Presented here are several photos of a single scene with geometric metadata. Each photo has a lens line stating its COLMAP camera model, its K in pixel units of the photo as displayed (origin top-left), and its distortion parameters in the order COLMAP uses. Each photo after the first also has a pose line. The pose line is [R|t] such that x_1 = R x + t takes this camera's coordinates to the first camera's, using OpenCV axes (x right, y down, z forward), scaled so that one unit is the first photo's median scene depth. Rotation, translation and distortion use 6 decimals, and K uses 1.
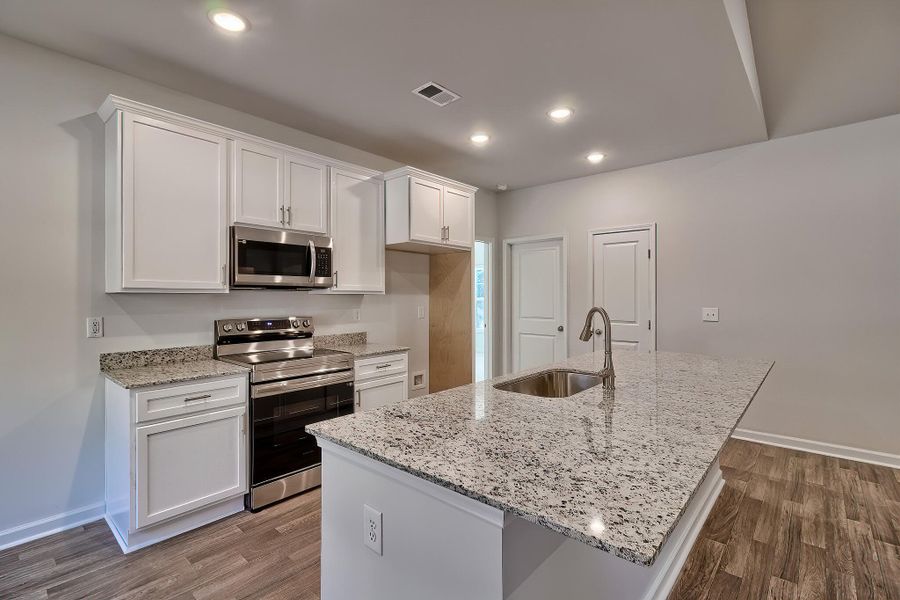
lens RADIAL K [[410.0, 0, 449.0], [0, 410.0, 298.4], [0, 0, 1]] dist [-0.001195, -0.000475]
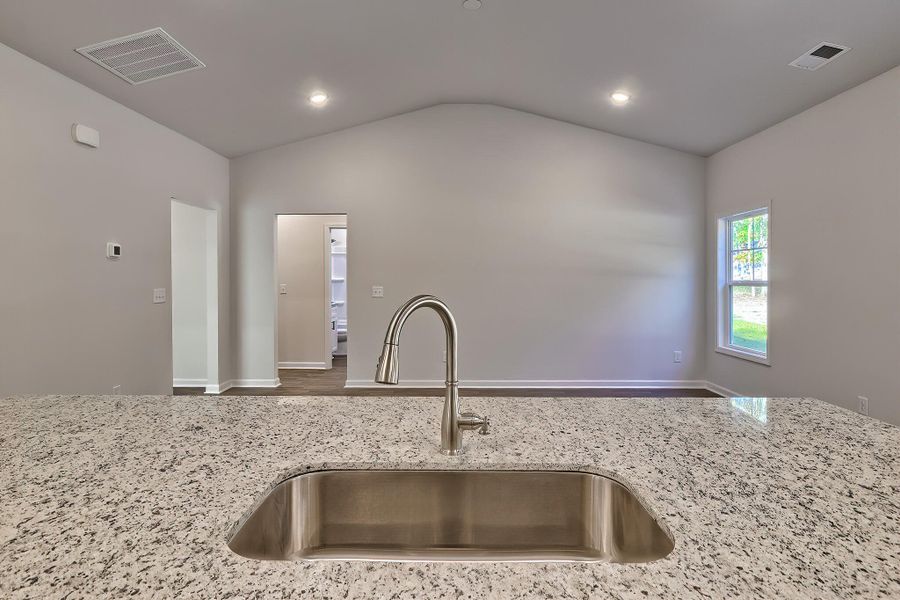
lens RADIAL K [[489.9, 0, 453.8], [0, 489.9, 282.8], [0, 0, 1]] dist [0.001201, -0.000655]
pose [[-0.658575, -0.005283, 0.752496, -0.099677], [-0.001319, 0.999982, 0.005867, 0.012329], [-0.752514, 0.002872, -0.658570, 2.126332]]
